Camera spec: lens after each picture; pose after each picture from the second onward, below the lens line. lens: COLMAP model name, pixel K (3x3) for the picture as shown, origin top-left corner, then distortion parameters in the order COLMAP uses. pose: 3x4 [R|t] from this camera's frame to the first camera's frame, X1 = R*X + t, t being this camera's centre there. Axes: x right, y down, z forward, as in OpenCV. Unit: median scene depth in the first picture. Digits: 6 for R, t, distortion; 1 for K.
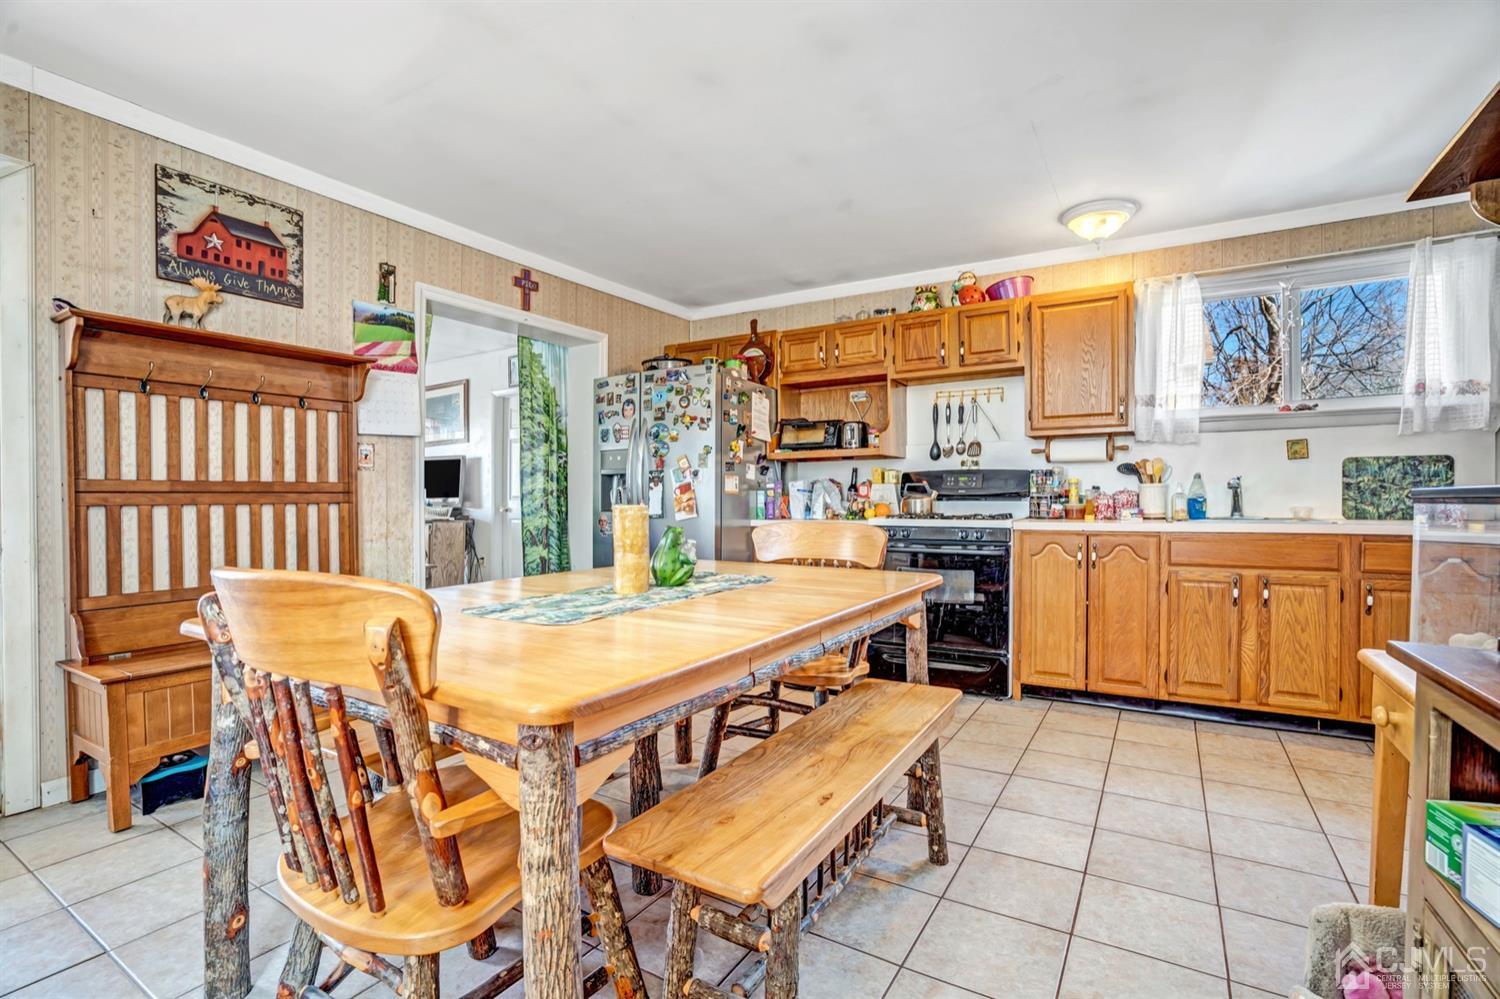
lens RADIAL K [[691.0, 0, 743.9], [0, 691.0, 510.2], [0, 0, 1]] dist [-0.062006, 0.021732]
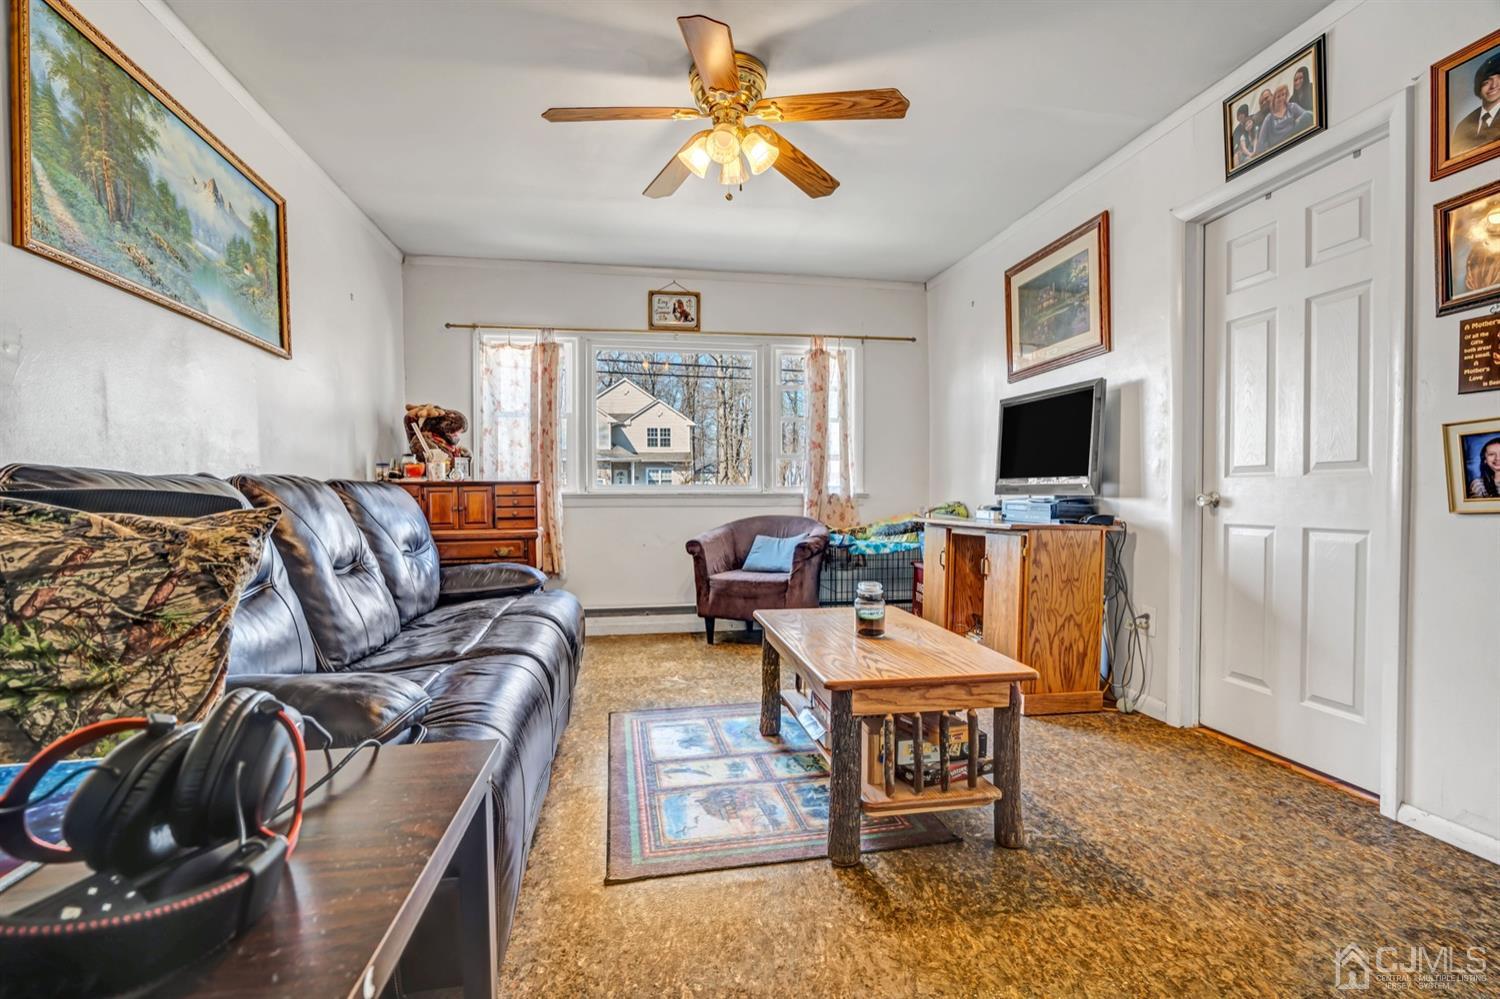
lens RADIAL K [[691.0, 0, 743.9], [0, 691.0, 510.2], [0, 0, 1]] dist [-0.062006, 0.021732]
pose [[0.670837, 0.010158, -0.741535, -0.515918], [-0.001152, 0.999919, 0.012656, -0.001498], [0.741604, -0.007636, 0.670794, 1.157944]]
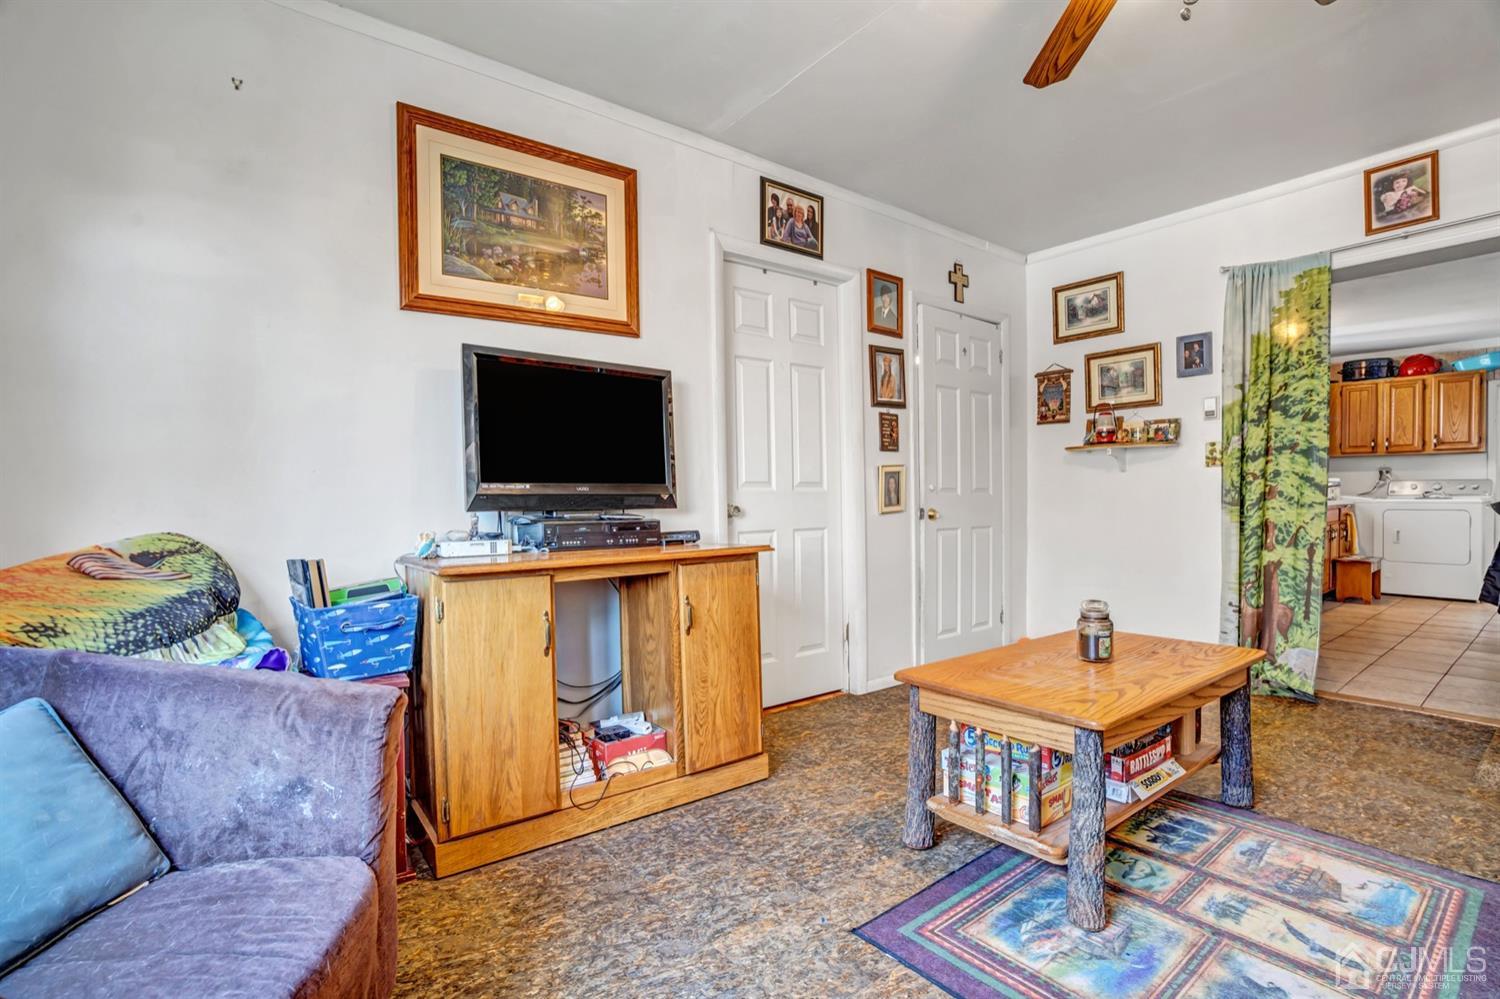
lens RADIAL K [[691.0, 0, 743.9], [0, 691.0, 510.2], [0, 0, 1]] dist [-0.062006, 0.021732]
pose [[0.347287, -0.017737, 0.937591, -1.637392], [0.024006, 0.999662, 0.010019, -0.014449], [-0.937452, 0.019028, 0.347595, 1.804105]]
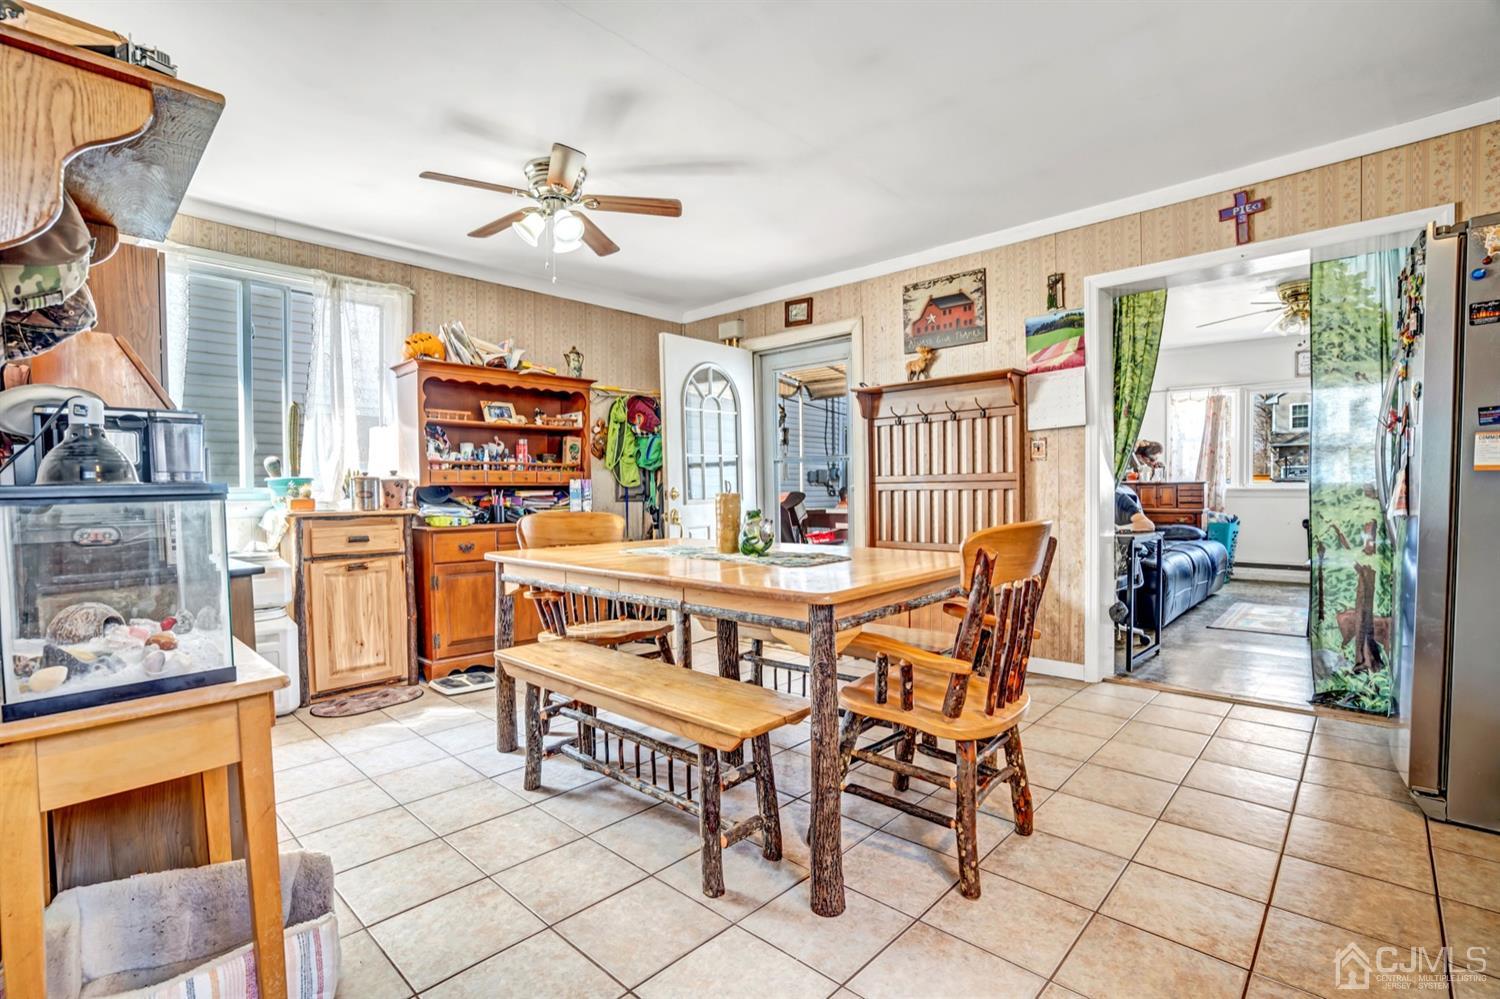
lens RADIAL K [[691.0, 0, 743.9], [0, 691.0, 510.2], [0, 0, 1]] dist [-0.062006, 0.021732]
pose [[-0.200383, 0.030463, -0.979244, 0.677595], [-0.005277, 0.999468, 0.032172, -0.009029], [0.979703, 0.011614, -0.200116, 0.720609]]
